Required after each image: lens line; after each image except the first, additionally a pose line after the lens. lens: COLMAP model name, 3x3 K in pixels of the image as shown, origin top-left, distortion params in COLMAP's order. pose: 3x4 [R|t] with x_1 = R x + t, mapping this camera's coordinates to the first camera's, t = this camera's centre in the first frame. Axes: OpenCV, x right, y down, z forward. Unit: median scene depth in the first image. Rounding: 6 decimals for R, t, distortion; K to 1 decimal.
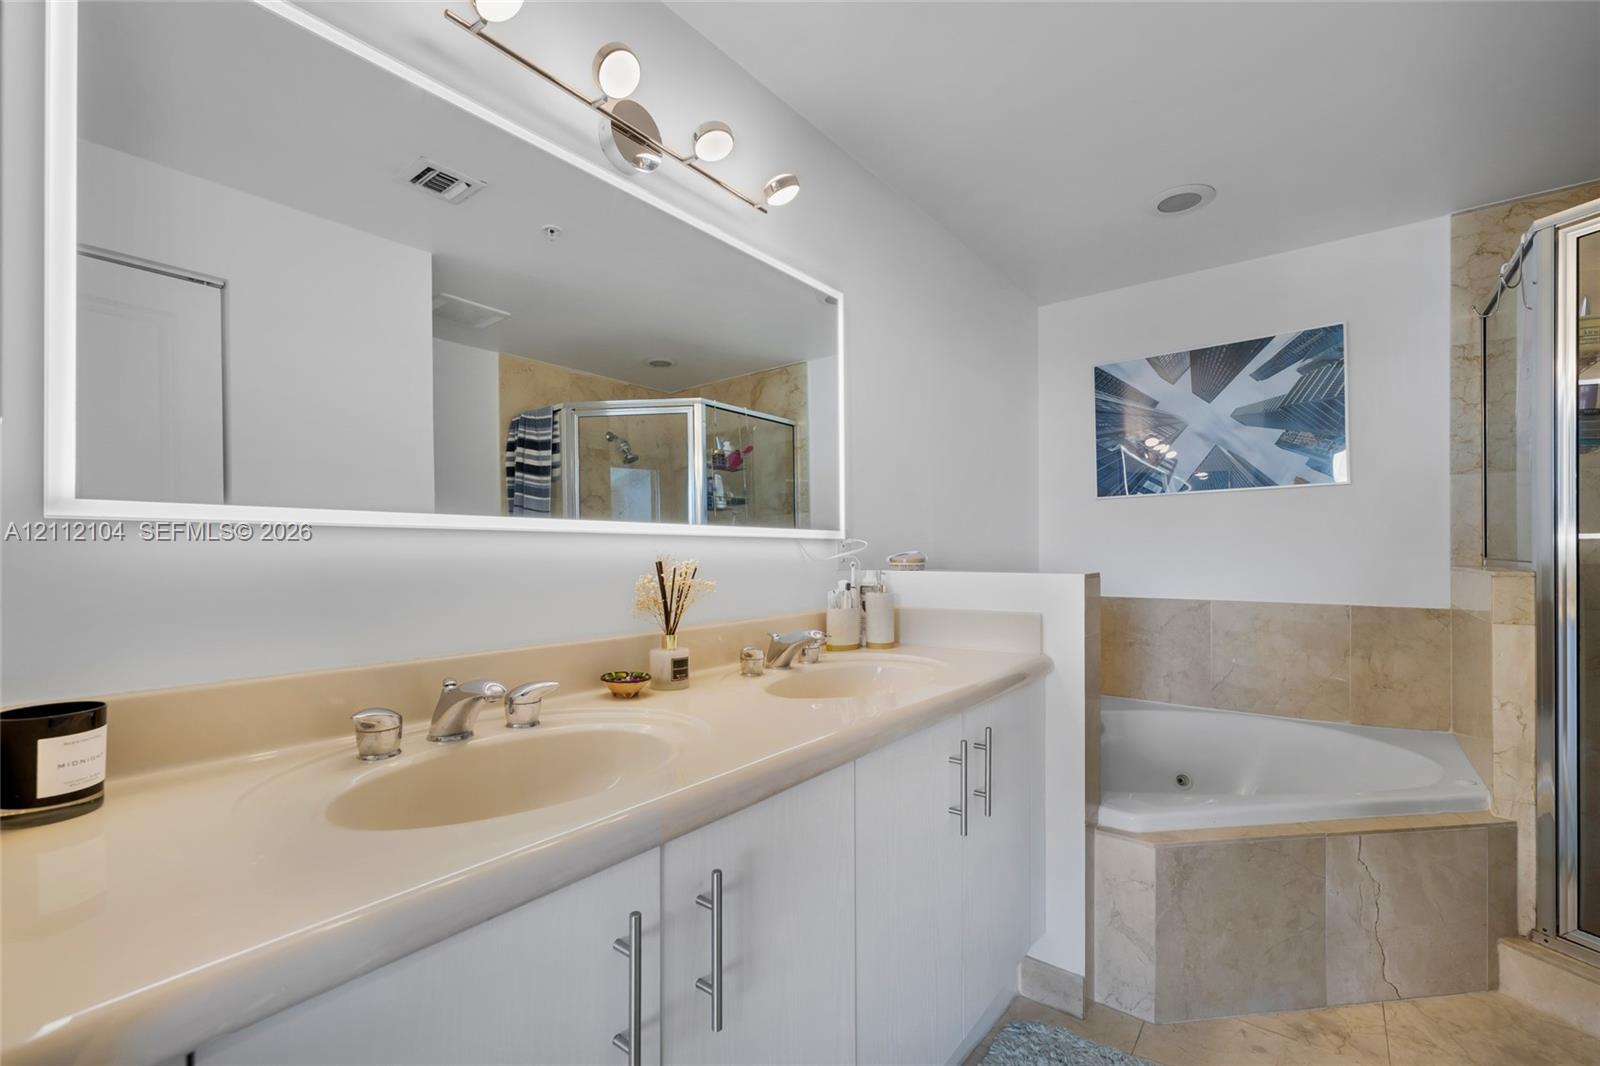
lens RADIAL K [[684.6, 0, 801.5], [0, 684.6, 547.6], [0, 0, 1]] dist [-0.010161, 0.003445]
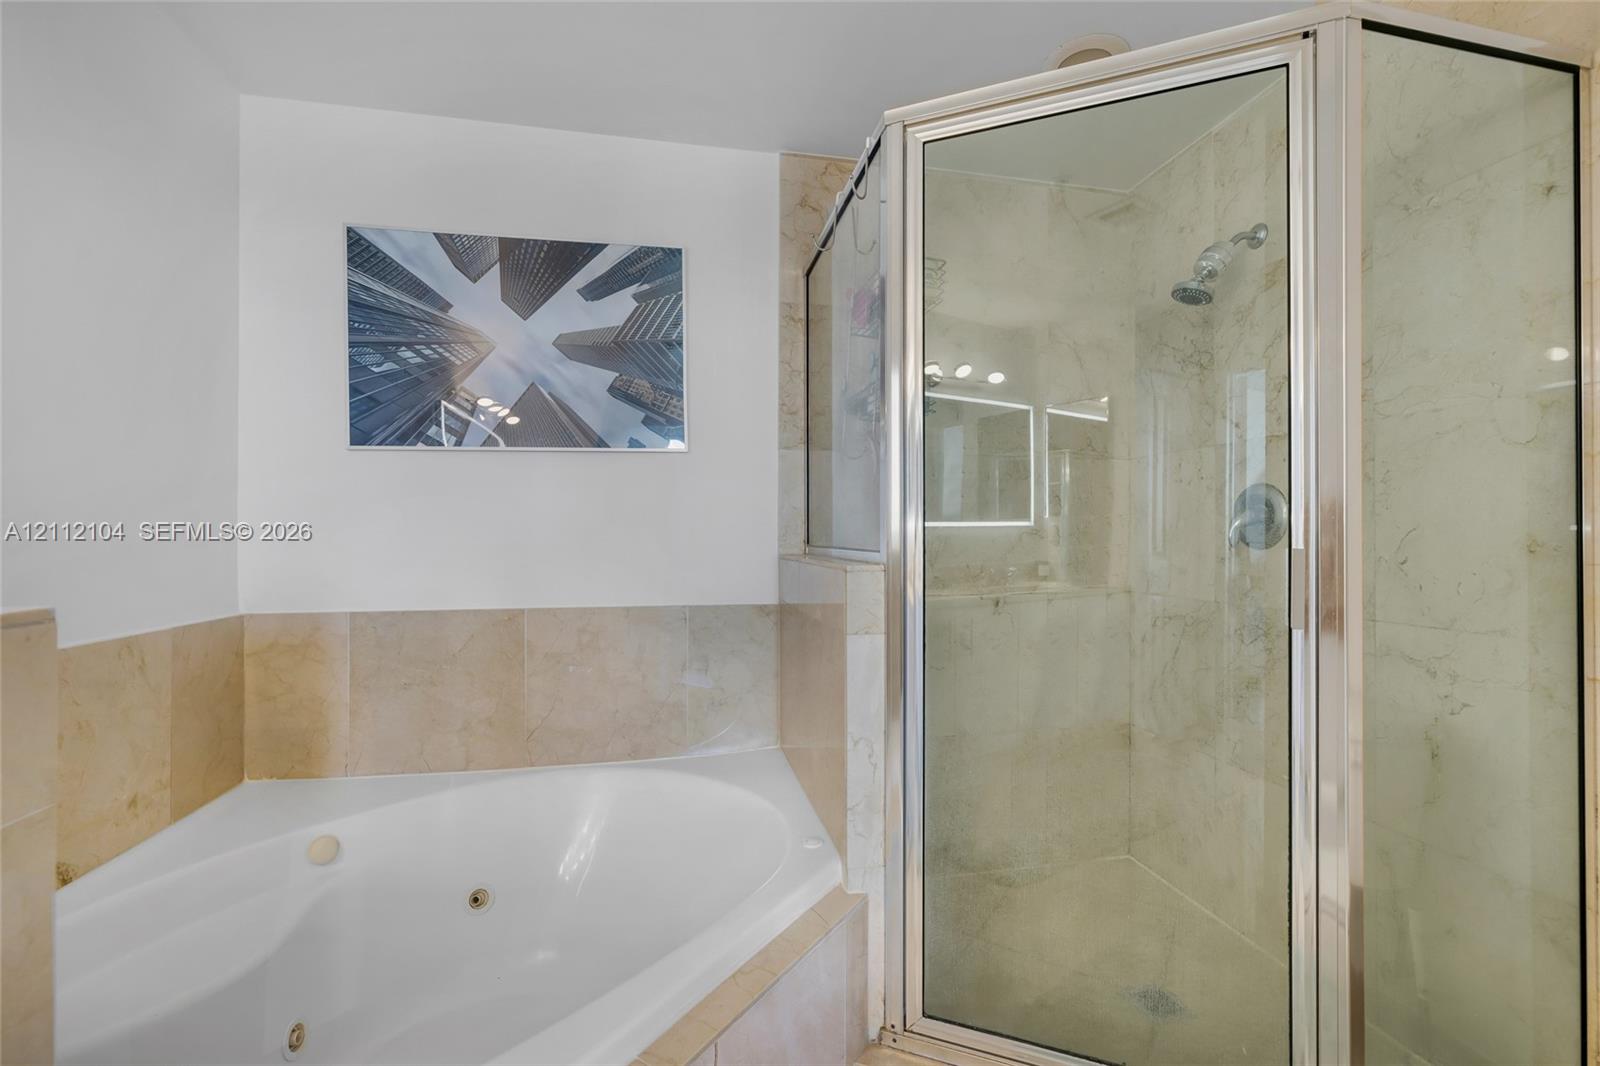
lens RADIAL K [[684.6, 0, 799.7], [0, 684.6, 535.7], [0, 0, 1]] dist [-0.010161, 0.003445]
pose [[0.654214, 0.000309, 0.756309, 0.280450], [-0.003637, 0.999990, 0.002737, 0.001351], [-0.756300, -0.004542, 0.654209, 0.369066]]
